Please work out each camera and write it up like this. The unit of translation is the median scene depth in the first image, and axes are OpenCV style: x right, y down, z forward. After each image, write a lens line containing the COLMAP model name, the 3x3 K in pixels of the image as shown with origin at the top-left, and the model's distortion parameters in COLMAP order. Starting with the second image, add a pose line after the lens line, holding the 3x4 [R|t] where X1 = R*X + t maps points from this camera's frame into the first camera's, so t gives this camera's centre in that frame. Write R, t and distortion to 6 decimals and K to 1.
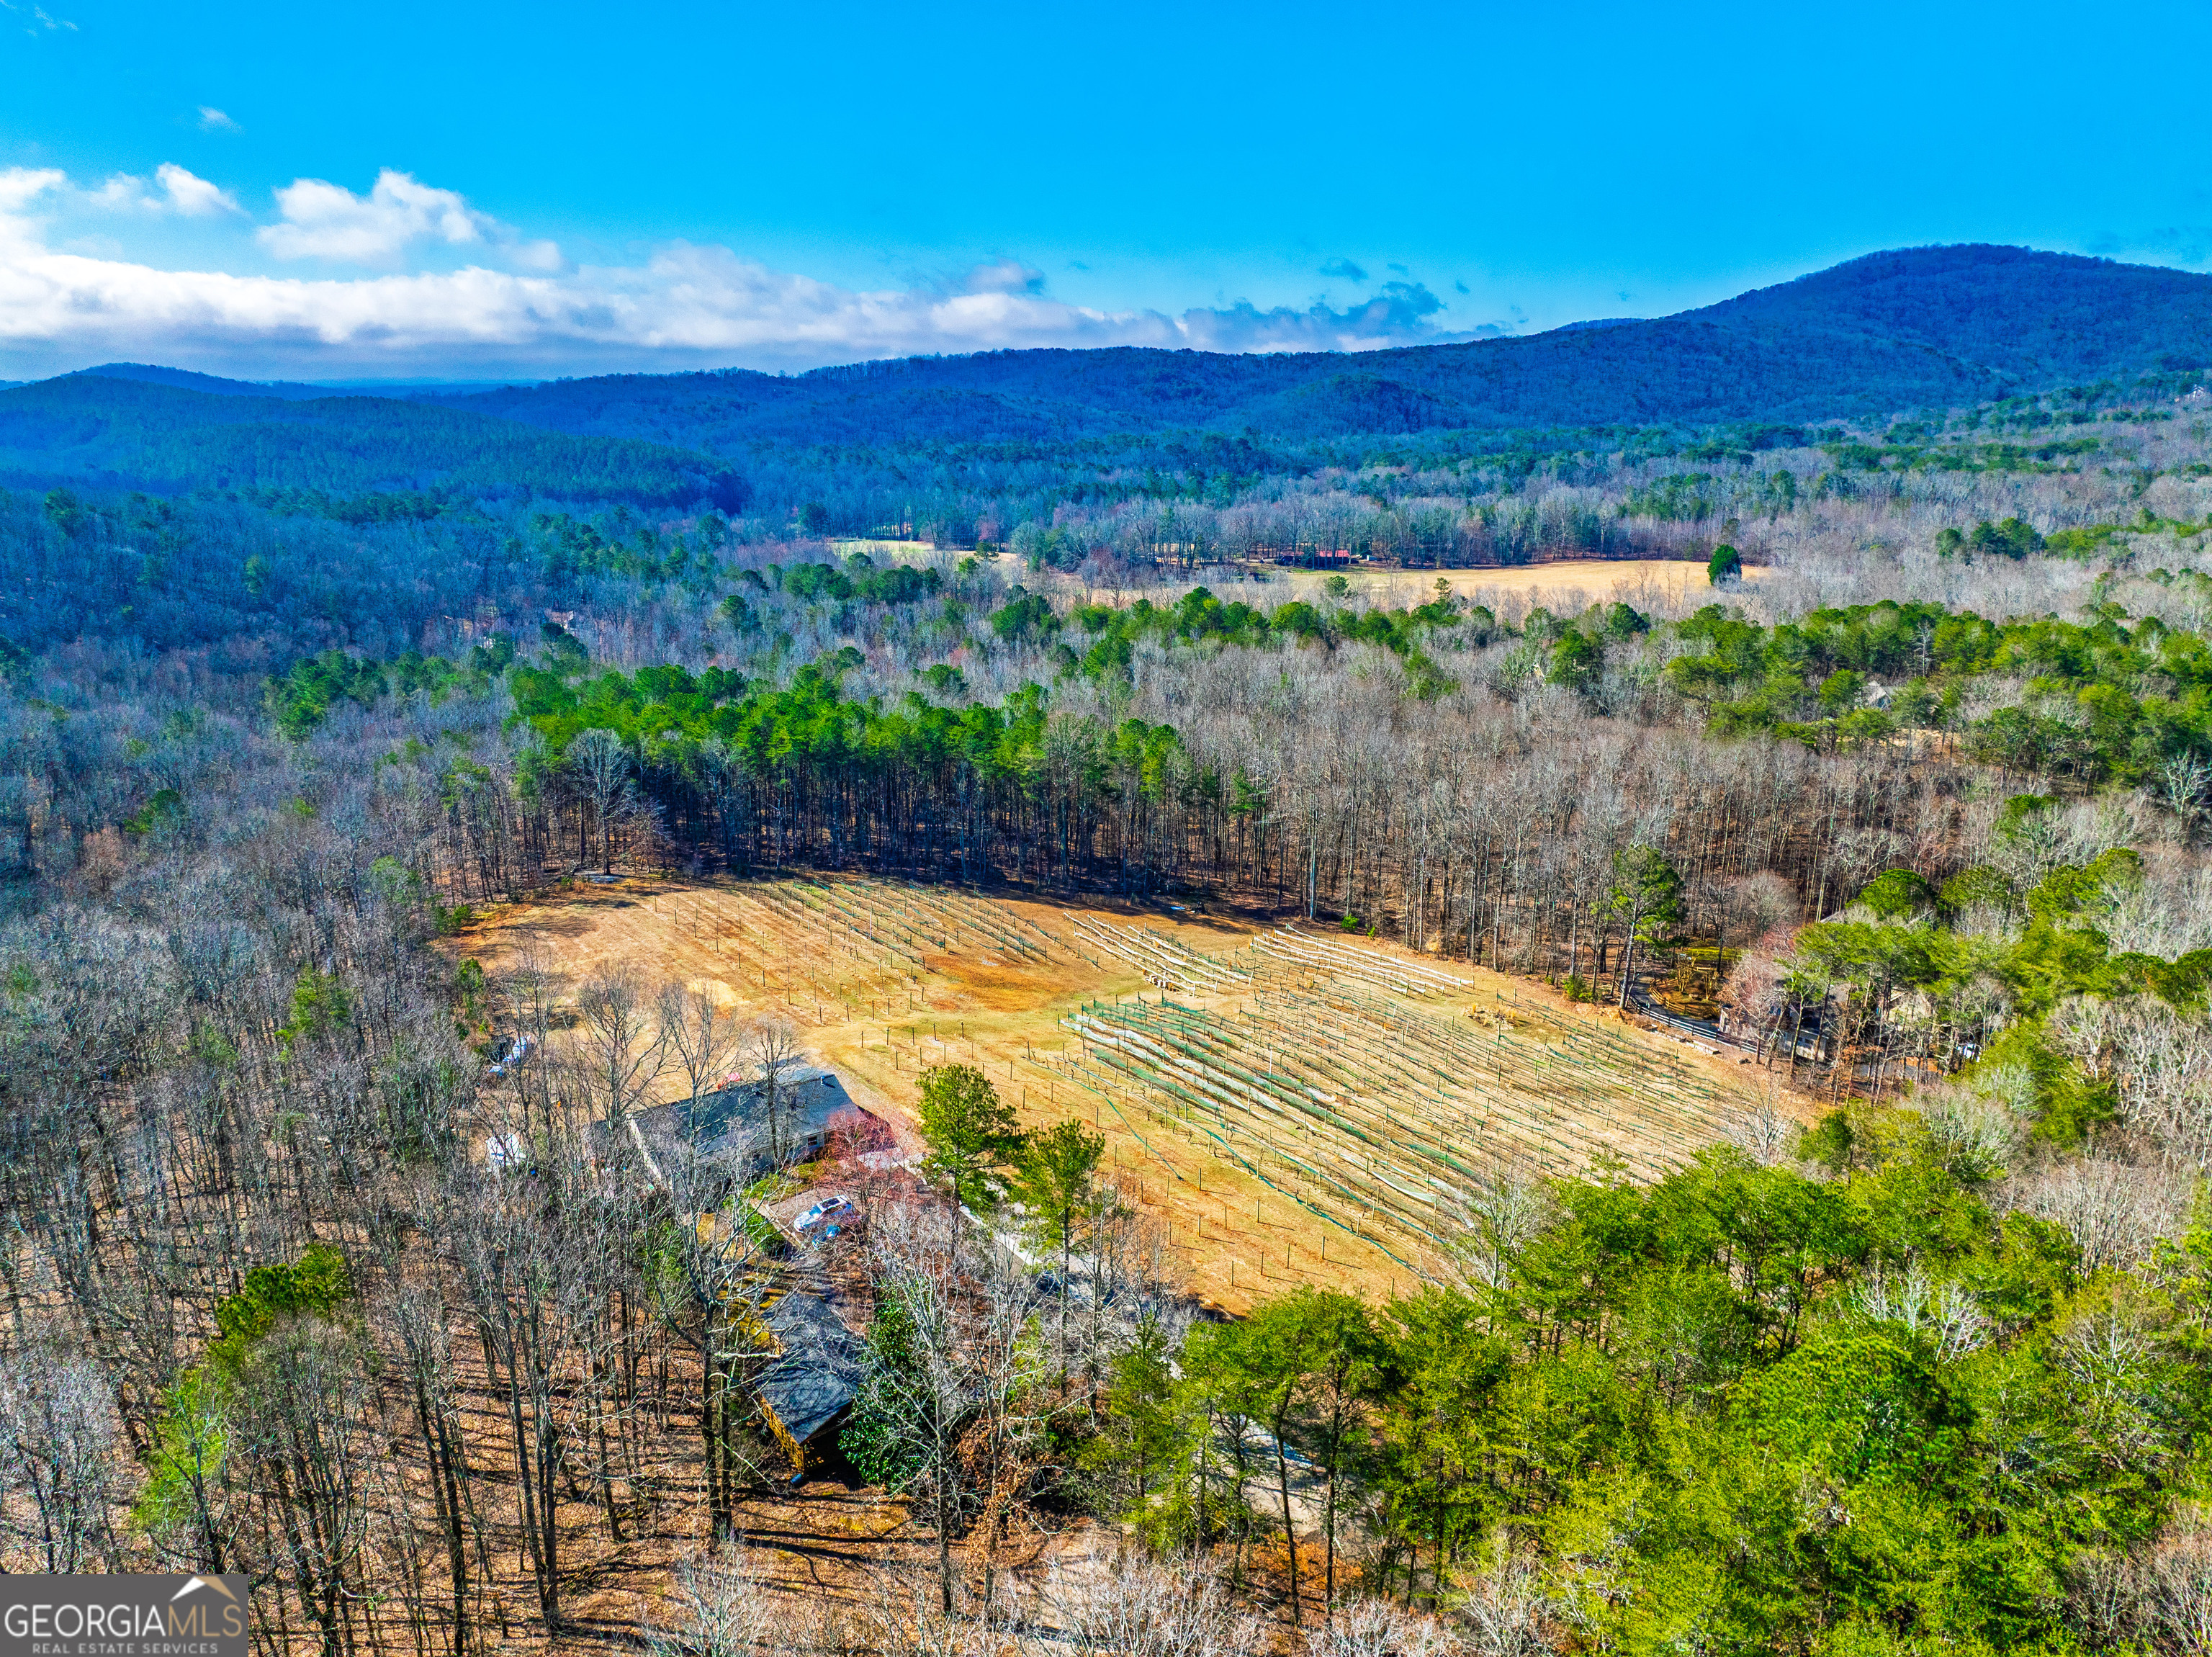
lens RADIAL K [[1549.9, 0, 1100.6], [0, 1549.9, 841.3], [0, 0, 1]] dist [-0.042154, 0.000463]
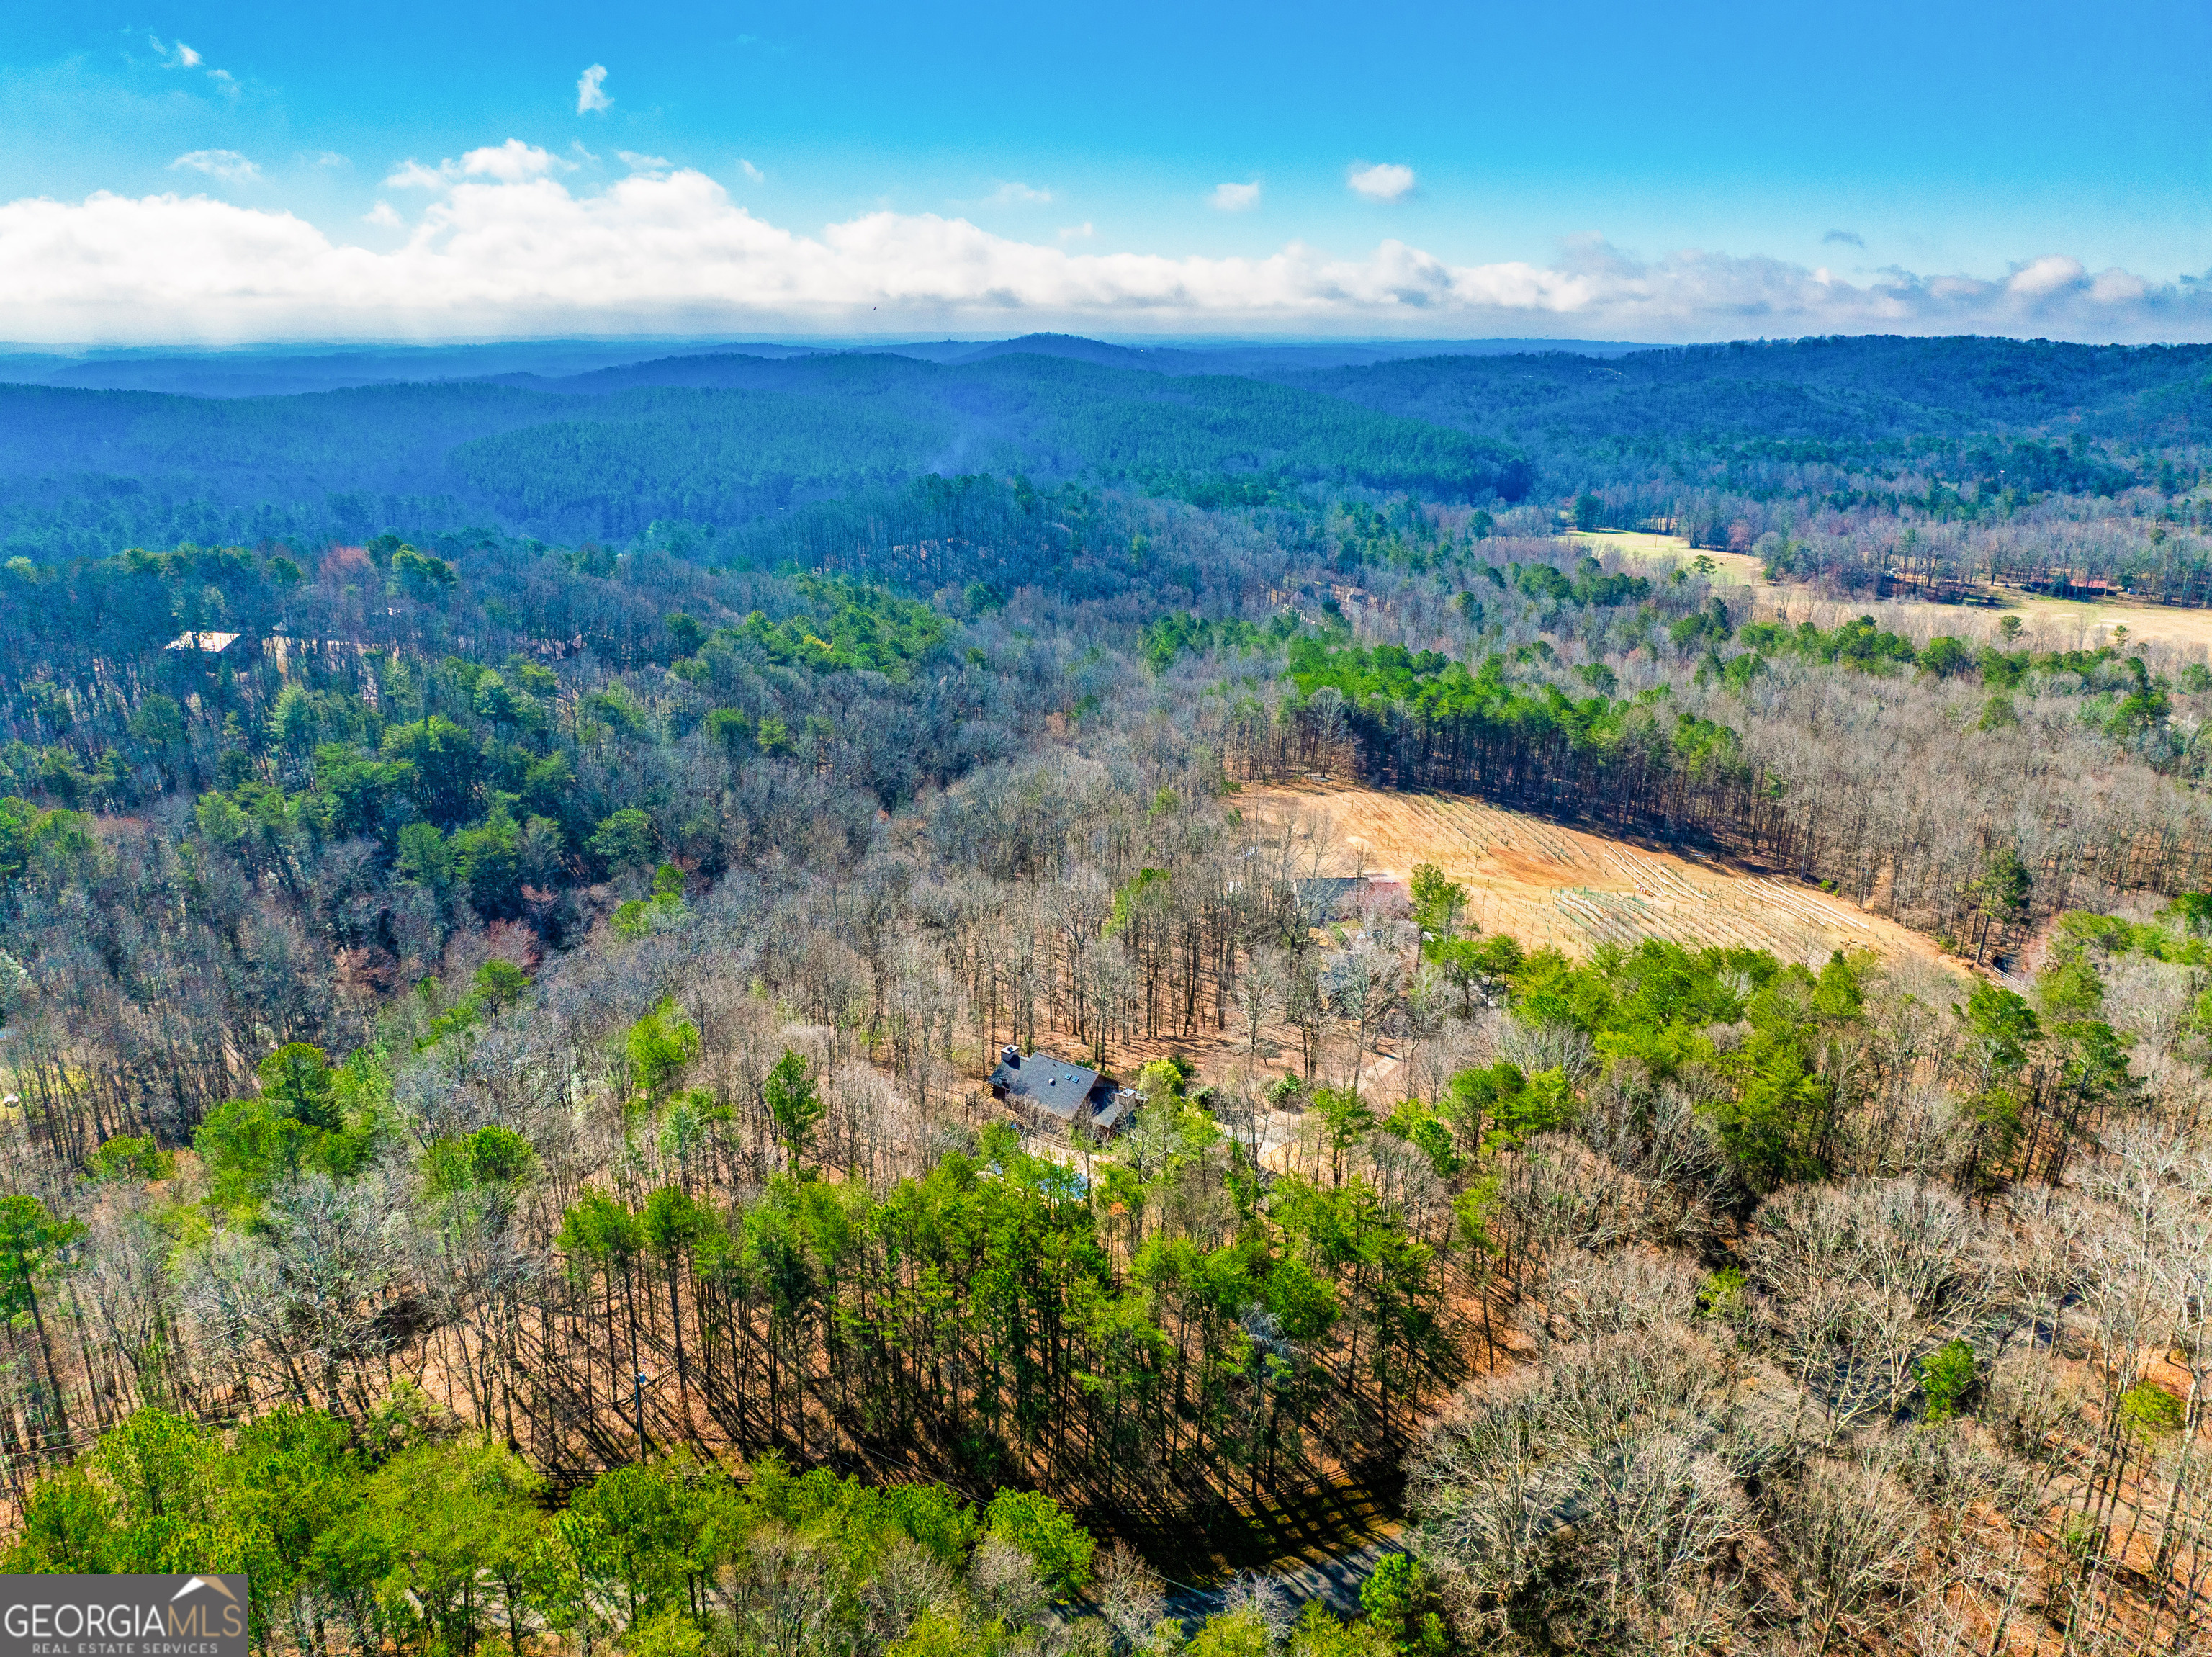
lens RADIAL K [[1555.6, 0, 1102.7], [0, 1555.6, 830.2], [0, 0, 1]] dist [-0.058245, 0.031980]
pose [[0.872746, 0.146863, -0.465560, 0.205629], [-0.137473, 0.989017, 0.054281, 0.016780], [0.468419, 0.016629, 0.883350, -0.456717]]
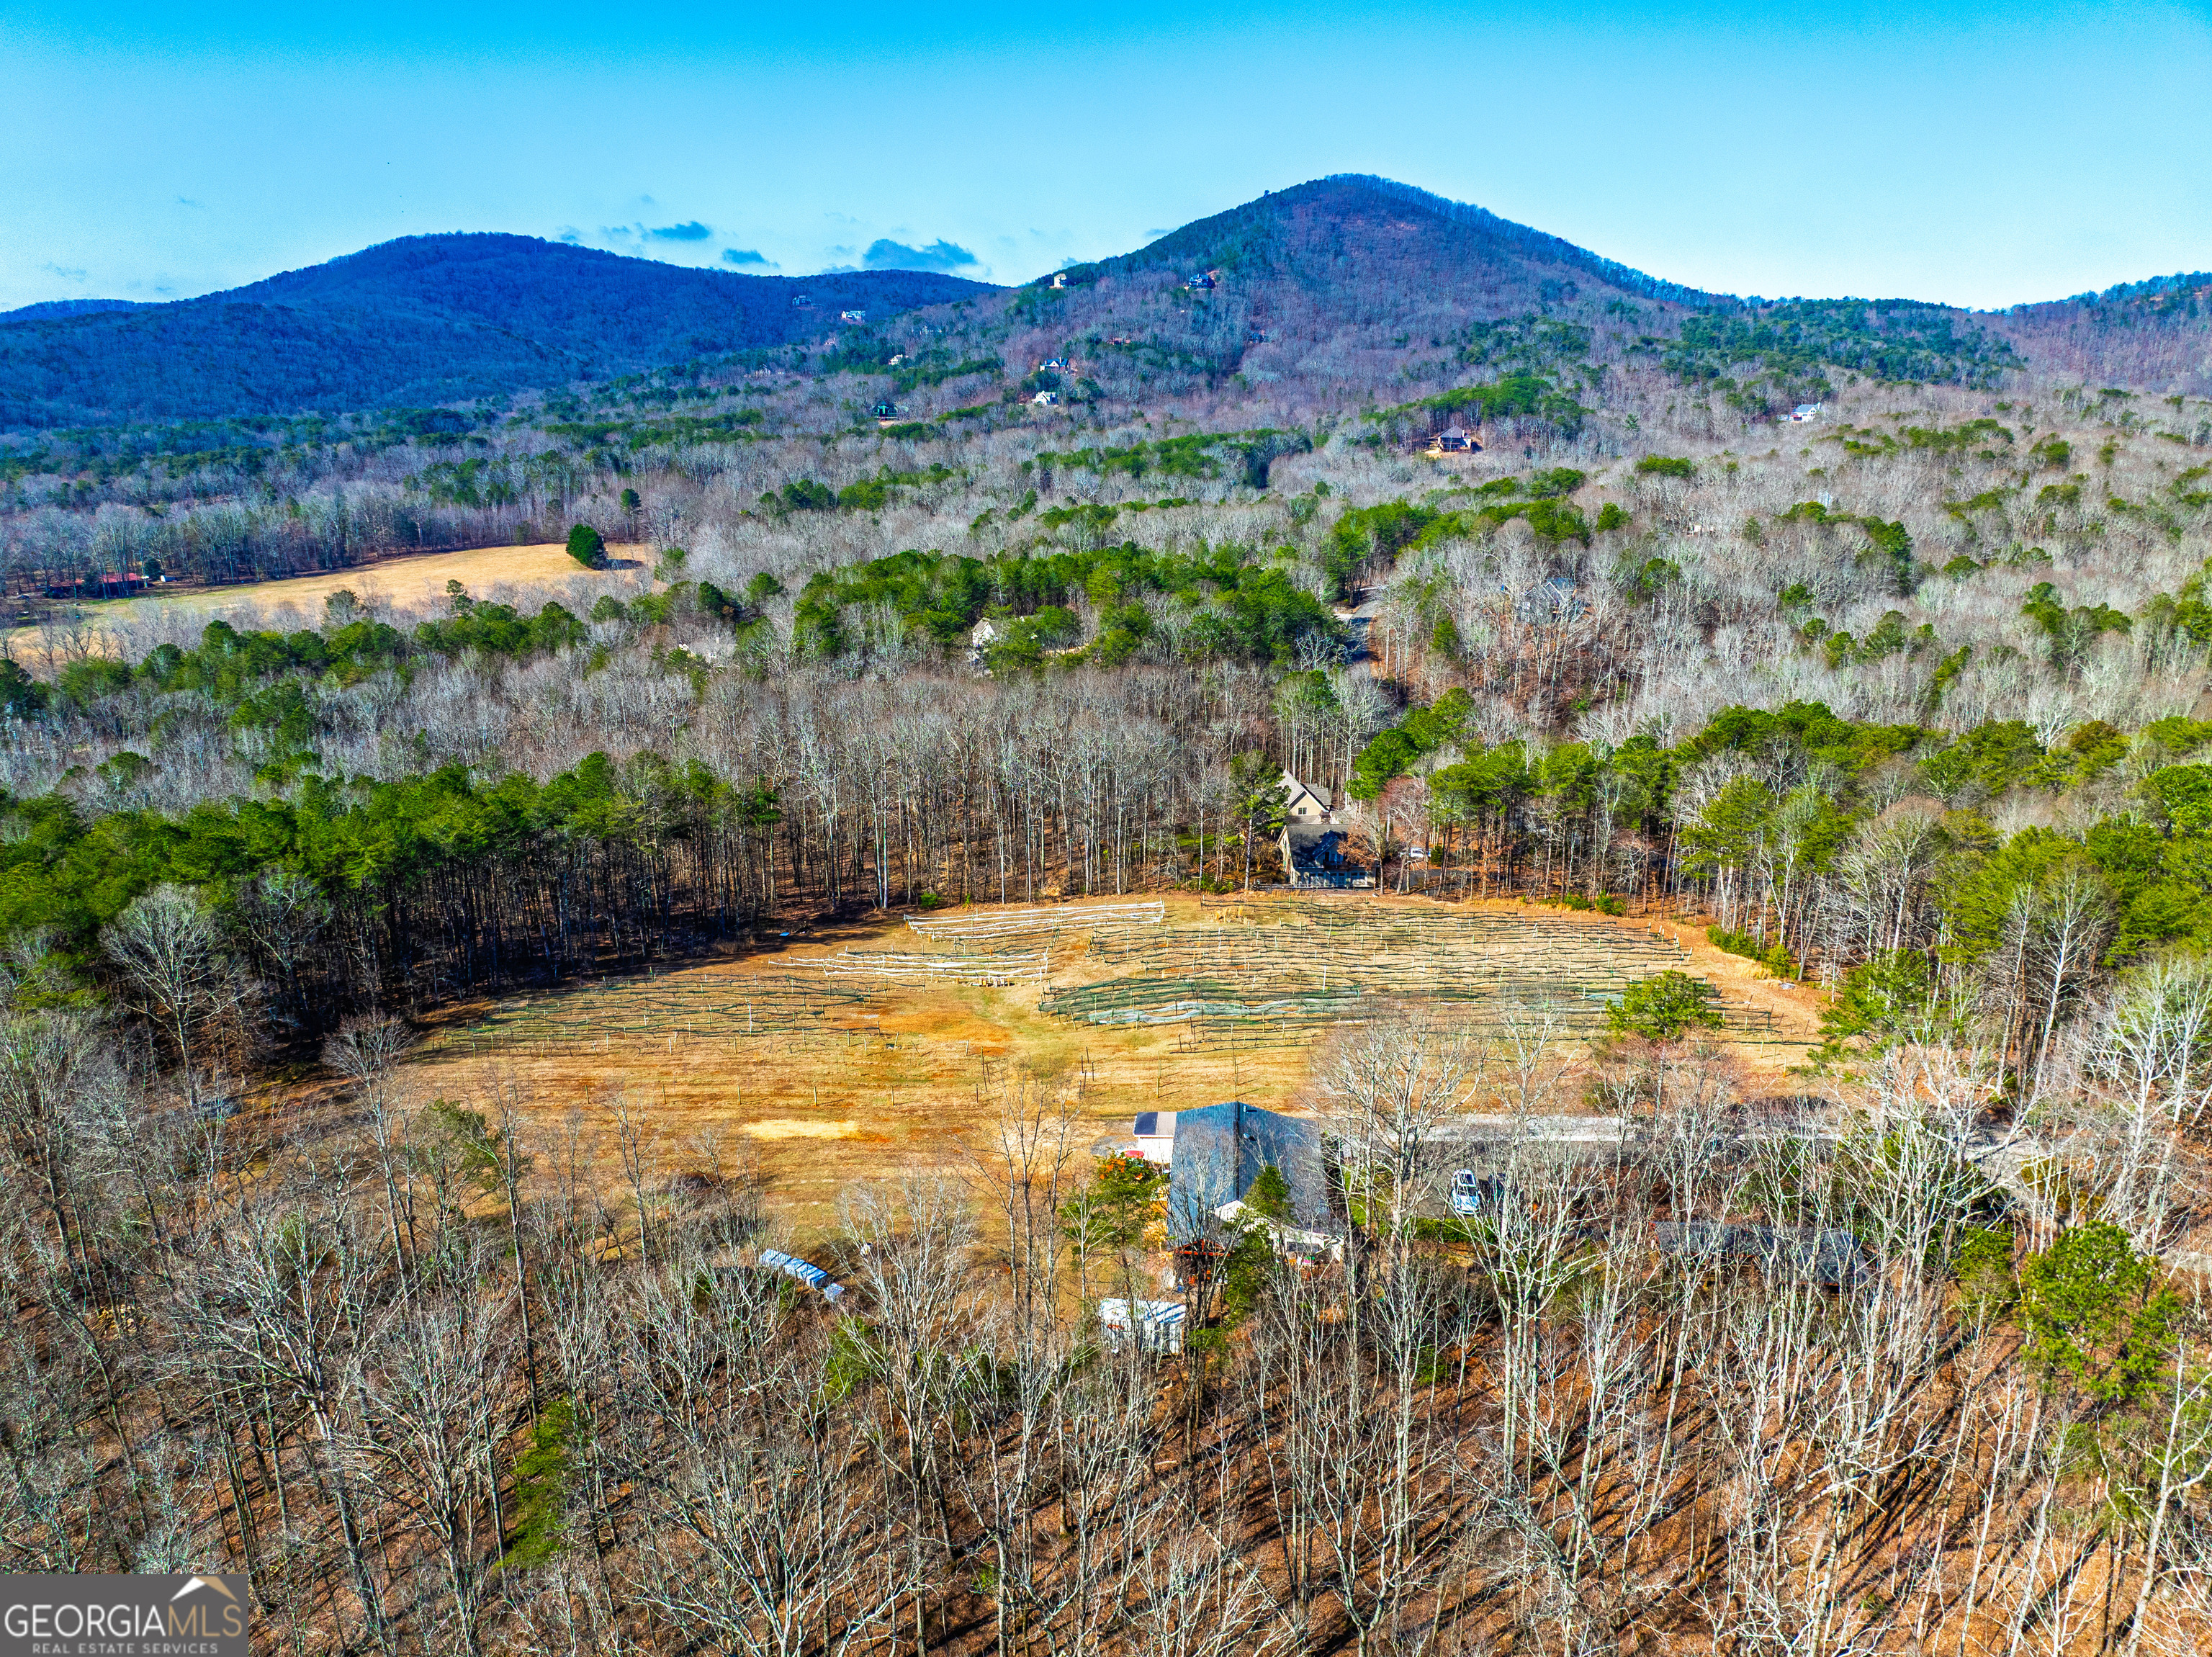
lens RADIAL K [[1555.6, 0, 1102.7], [0, 1555.6, 830.2], [0, 0, 1]] dist [-0.058245, 0.031980]
pose [[0.616881, -0.222343, 0.754997, -0.465445], [0.220119, 0.969726, 0.105728, -0.065957], [-0.755649, 0.100968, 0.647148, 0.220282]]
